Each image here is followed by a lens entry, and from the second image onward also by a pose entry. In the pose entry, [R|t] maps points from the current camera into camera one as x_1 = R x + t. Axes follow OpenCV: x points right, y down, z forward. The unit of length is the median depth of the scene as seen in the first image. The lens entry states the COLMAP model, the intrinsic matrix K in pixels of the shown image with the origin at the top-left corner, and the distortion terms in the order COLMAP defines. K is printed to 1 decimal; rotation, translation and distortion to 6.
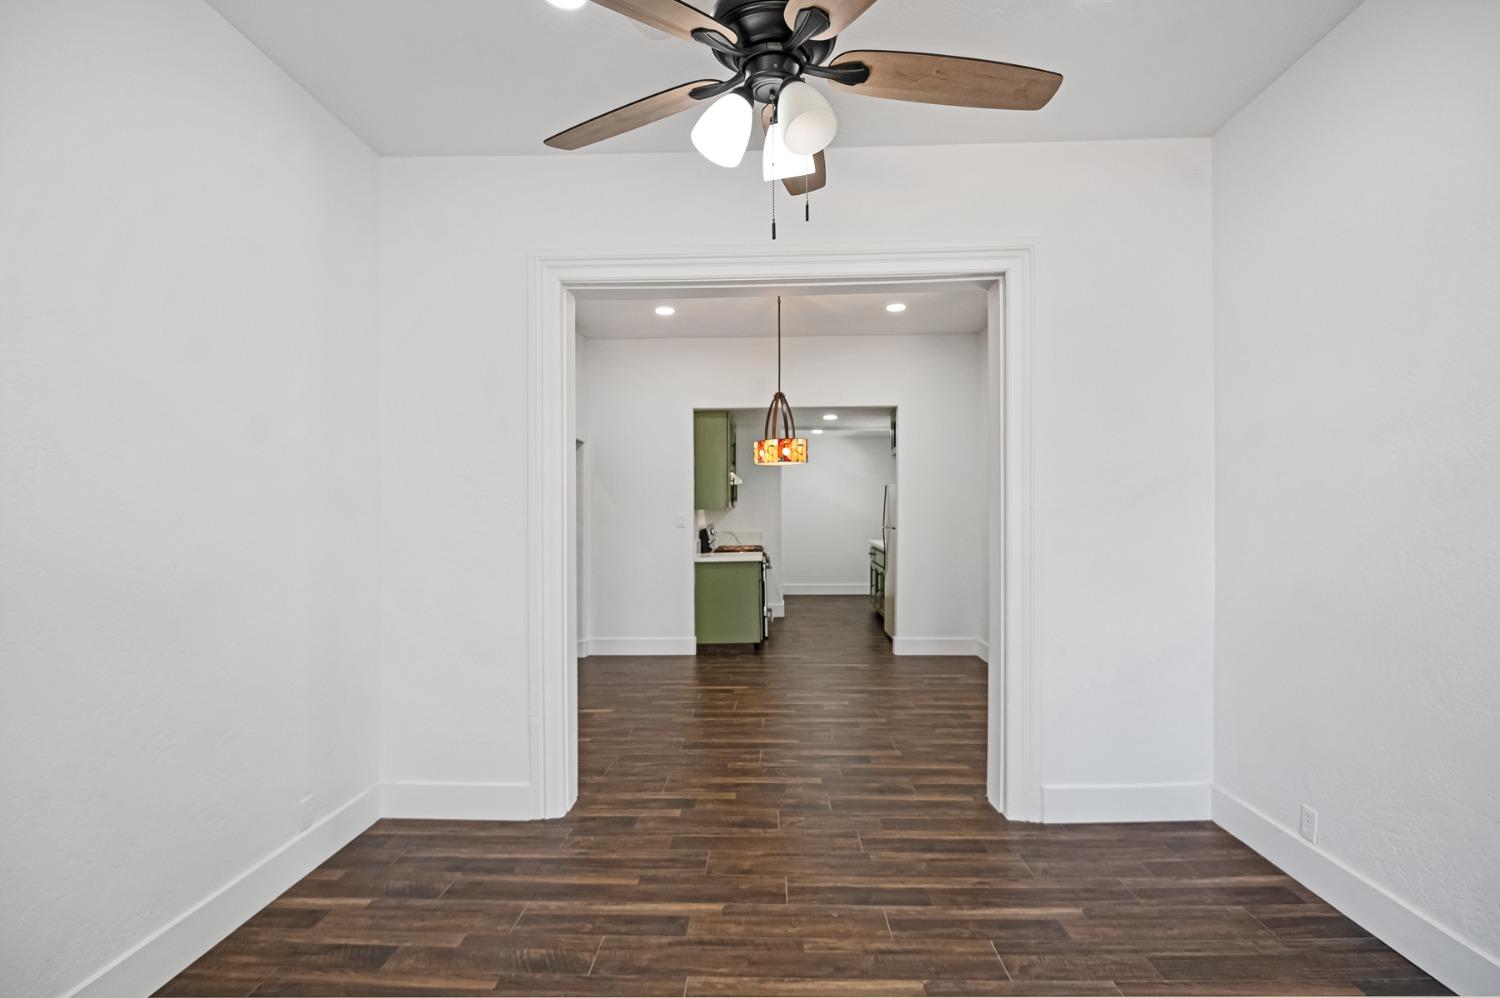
lens RADIAL K [[703.1, 0, 750.0], [0, 703.1, 499.0], [0, 0, 1]] dist [-0.011126, -0.007116]
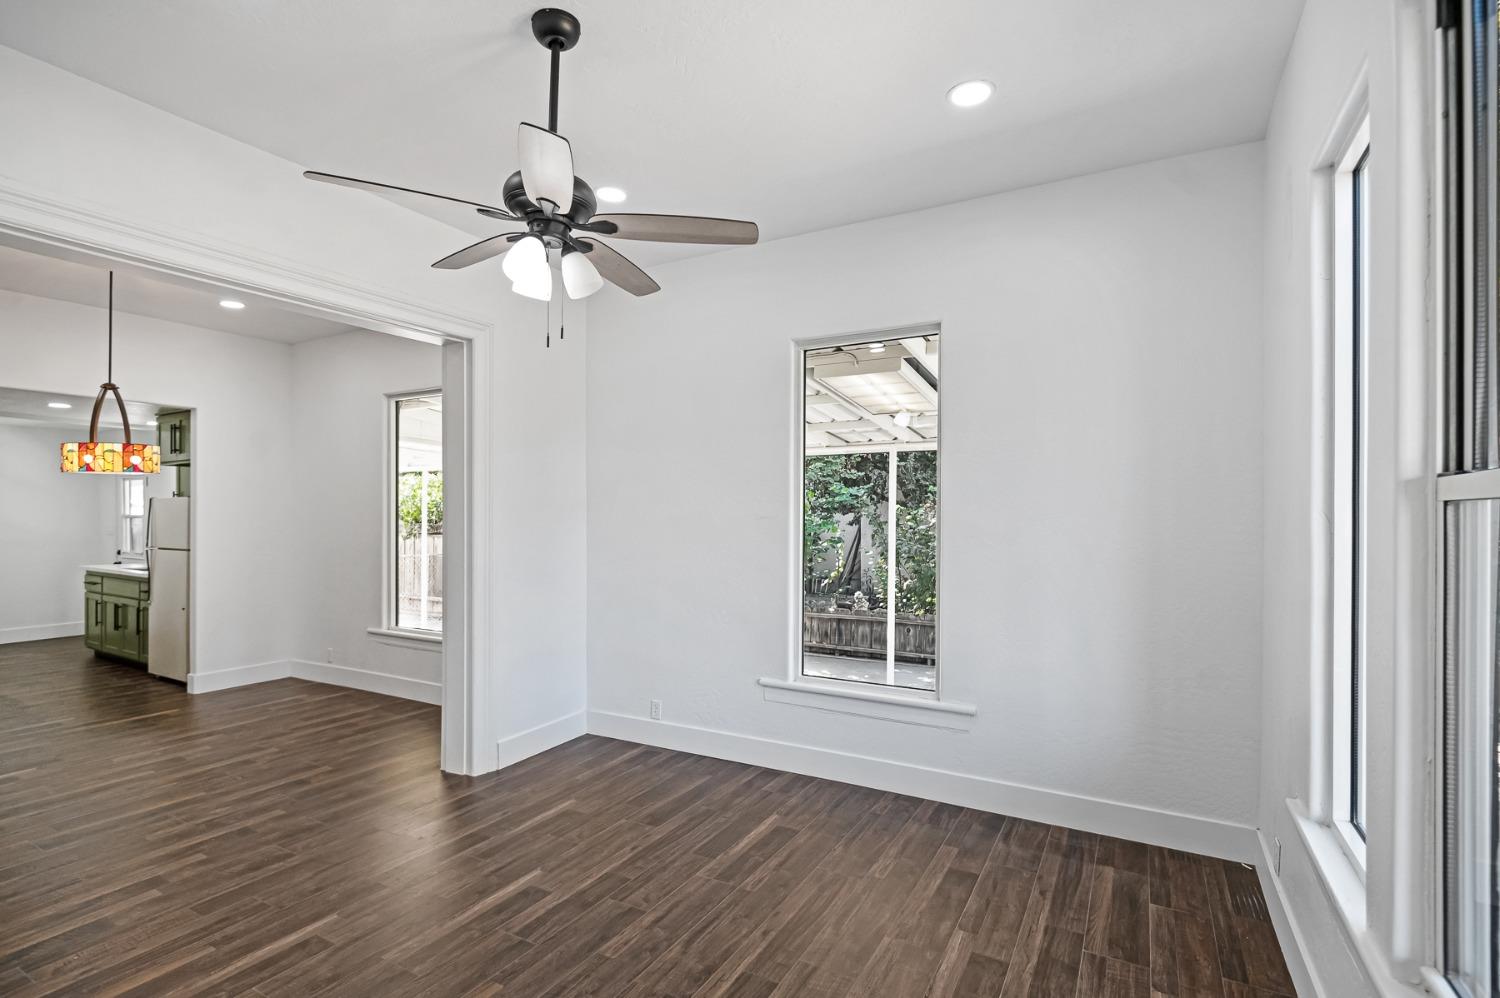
lens RADIAL K [[703.1, 0, 750.0], [0, 703.1, 499.0], [0, 0, 1]] dist [-0.011126, -0.007116]
pose [[0.472316, 0.020988, 0.881179, -0.516324], [-0.007905, 0.999777, -0.019576, -0.017890], [-0.881394, 0.002281, 0.472377, -0.027531]]
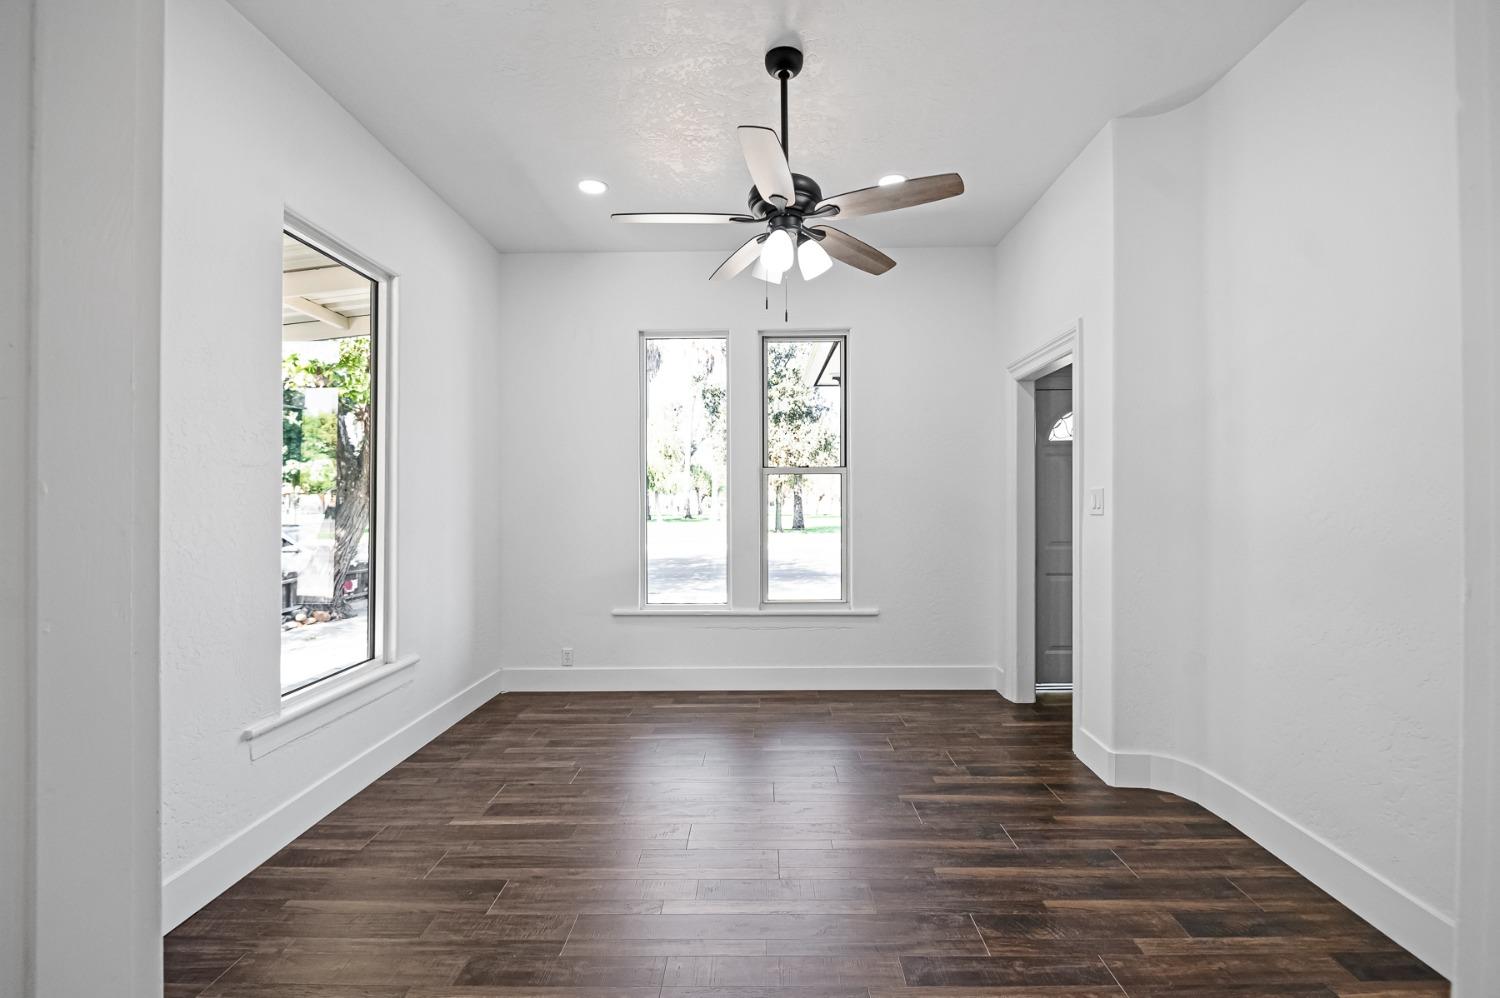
lens RADIAL K [[703.1, 0, 750.0], [0, 703.1, 499.0], [0, 0, 1]] dist [-0.011126, -0.007116]
pose [[-0.999958, 0.001319, -0.009091, 0.076902], [0.001399, 0.999960, -0.008823, 0.034463], [0.009079, -0.008835, -0.999920, 1.347098]]
